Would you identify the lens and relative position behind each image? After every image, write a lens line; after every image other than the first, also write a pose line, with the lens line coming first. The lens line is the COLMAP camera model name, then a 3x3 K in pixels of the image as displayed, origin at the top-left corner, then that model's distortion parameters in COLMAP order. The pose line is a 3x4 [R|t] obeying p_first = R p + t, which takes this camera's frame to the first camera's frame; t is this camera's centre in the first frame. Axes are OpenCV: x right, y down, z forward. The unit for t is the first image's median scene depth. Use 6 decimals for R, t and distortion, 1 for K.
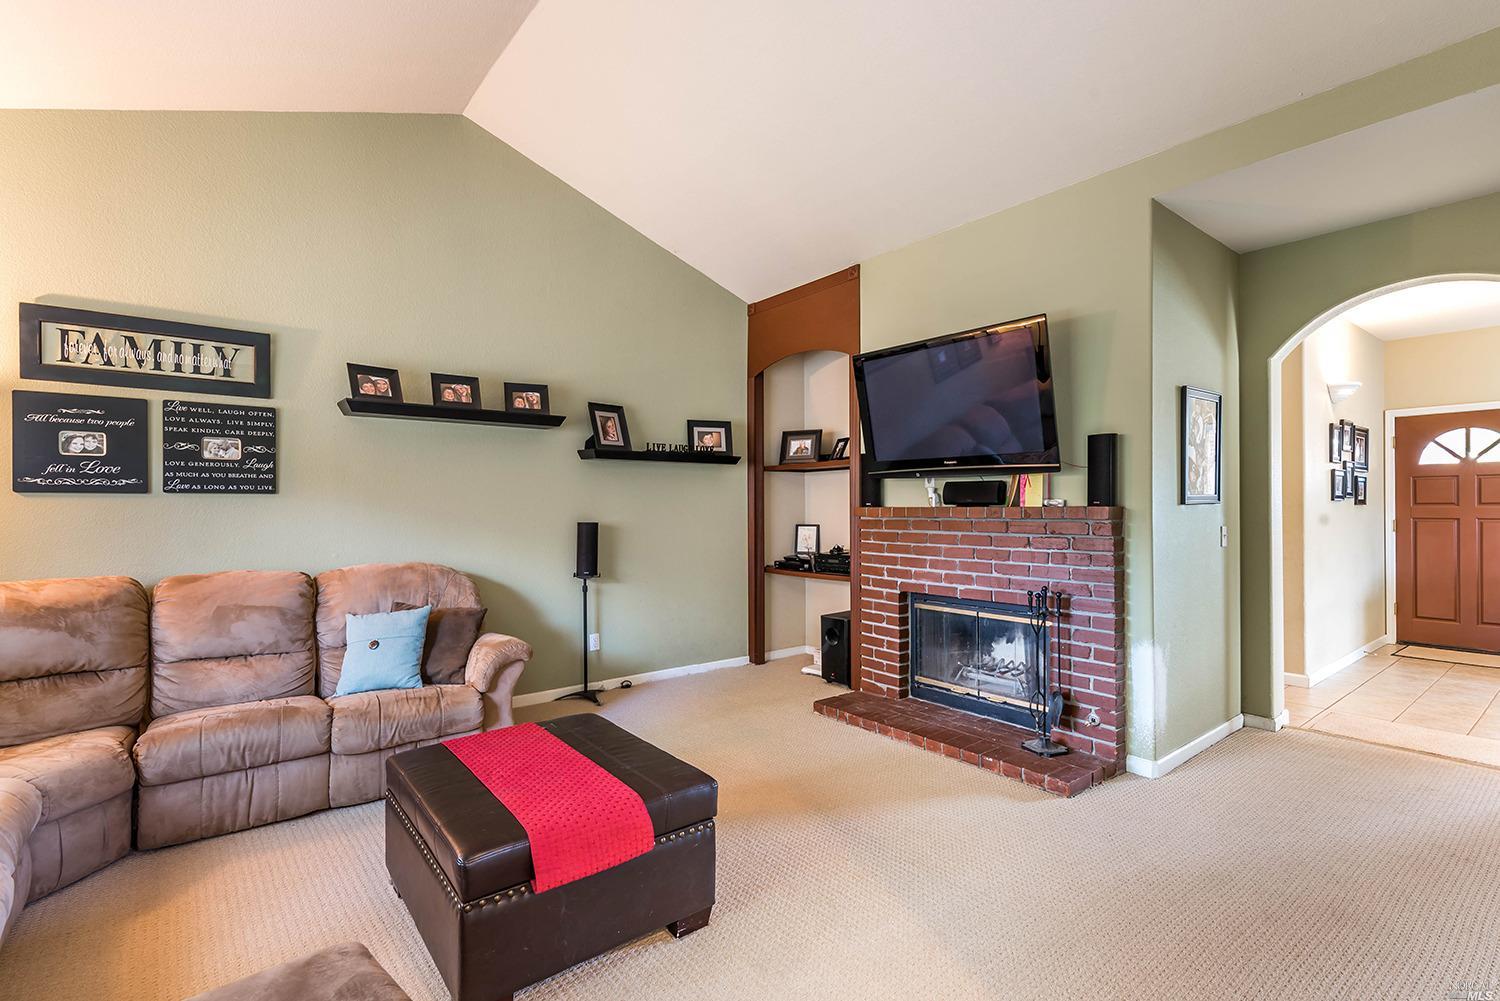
lens RADIAL K [[704.3, 0, 753.1], [0, 704.3, 501.3], [0, 0, 1]] dist [-0.000353, -0.000297]
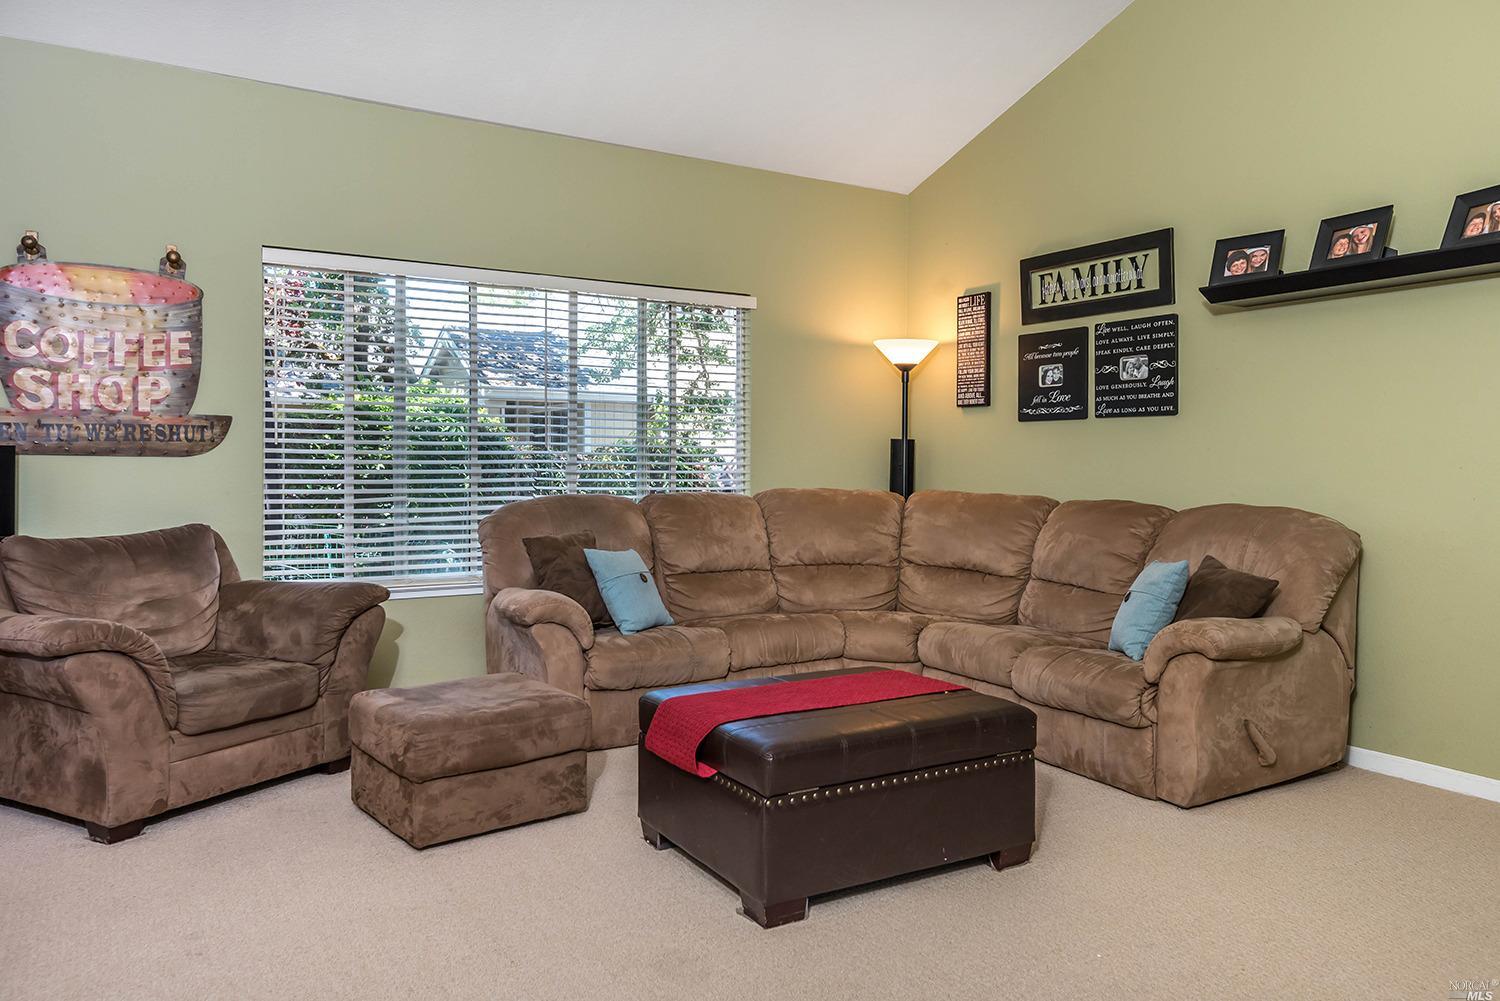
lens RADIAL K [[1030.5, 0, 751.4], [0, 1030.5, 495.9], [0, 0, 1]] dist [0.007366, 0.002772]
pose [[-0.130433, 0.032034, -0.990940, 0.661654], [-0.003172, 0.999459, 0.032727, 0.050647], [0.991452, 0.007412, -0.130261, 0.690806]]
